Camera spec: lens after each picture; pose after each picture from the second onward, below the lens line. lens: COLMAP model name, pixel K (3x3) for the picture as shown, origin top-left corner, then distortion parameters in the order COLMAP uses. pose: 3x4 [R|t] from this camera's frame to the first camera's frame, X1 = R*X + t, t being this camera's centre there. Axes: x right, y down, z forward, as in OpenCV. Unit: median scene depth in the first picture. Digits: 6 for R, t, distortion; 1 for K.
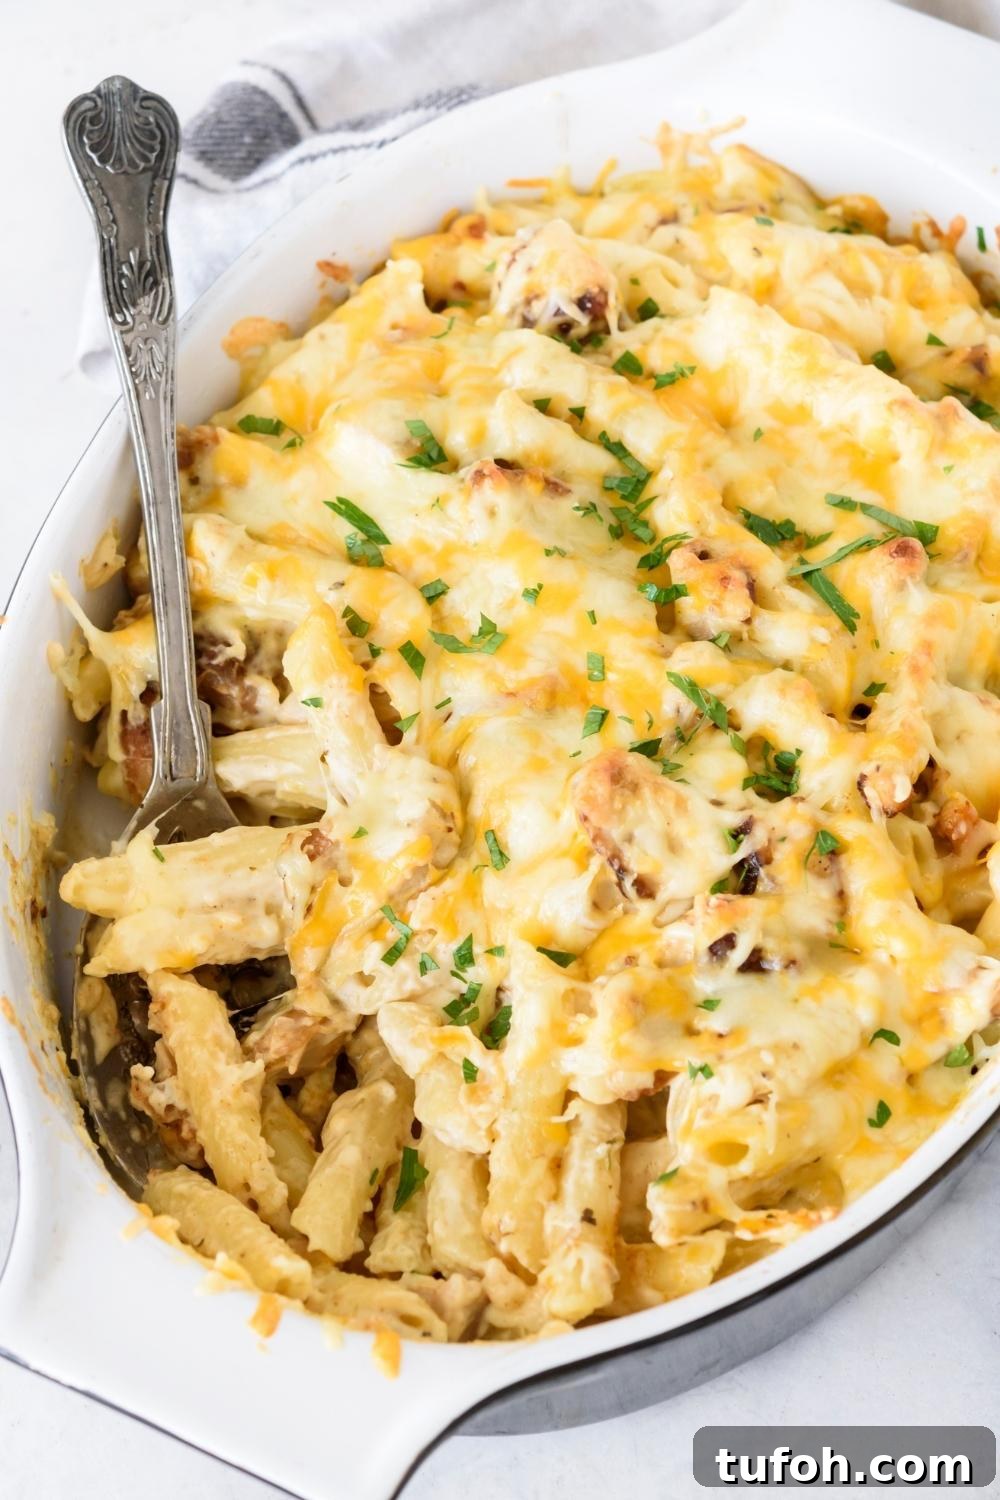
lens RADIAL K [[4041.4, 0, 500.0], [0, 4041.4, 750.0], [0, 0, 1]] dist [-0.016387, -0.233774]
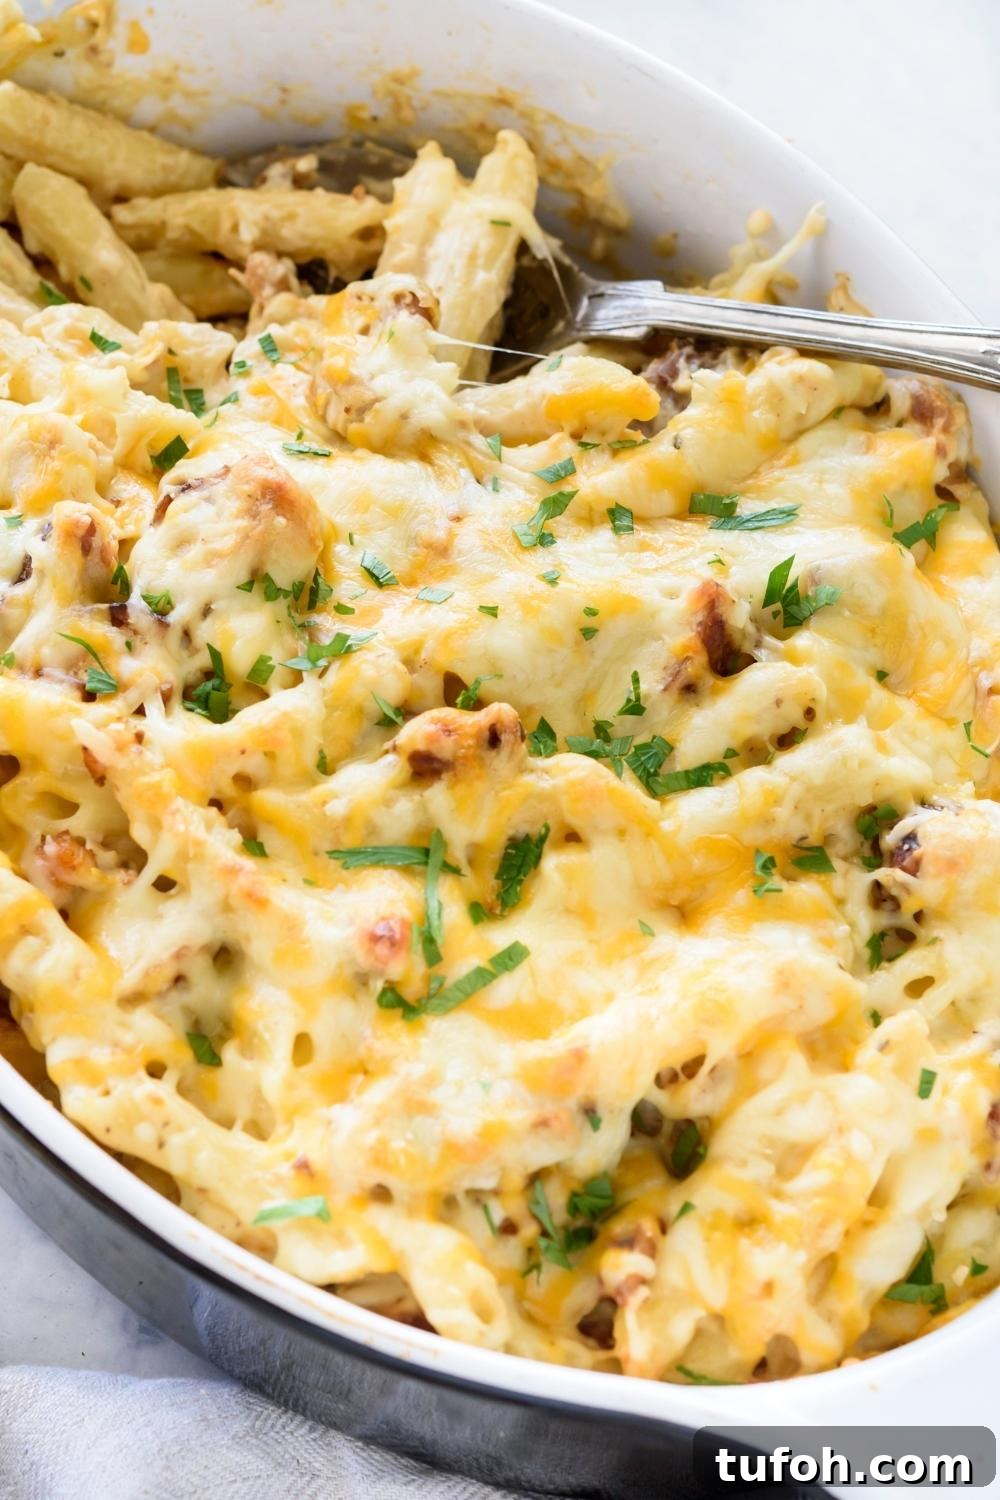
lens RADIAL K [[4041.4, 0, 500.0], [0, 4041.4, 750.0], [0, 0, 1]] dist [-0.016387, -0.233774]
pose [[-0.479599, 0.740801, -0.470317, 0.448210], [-0.797759, -0.144872, 0.585315, -0.542881], [0.365466, 0.655916, 0.660461, 0.460013]]
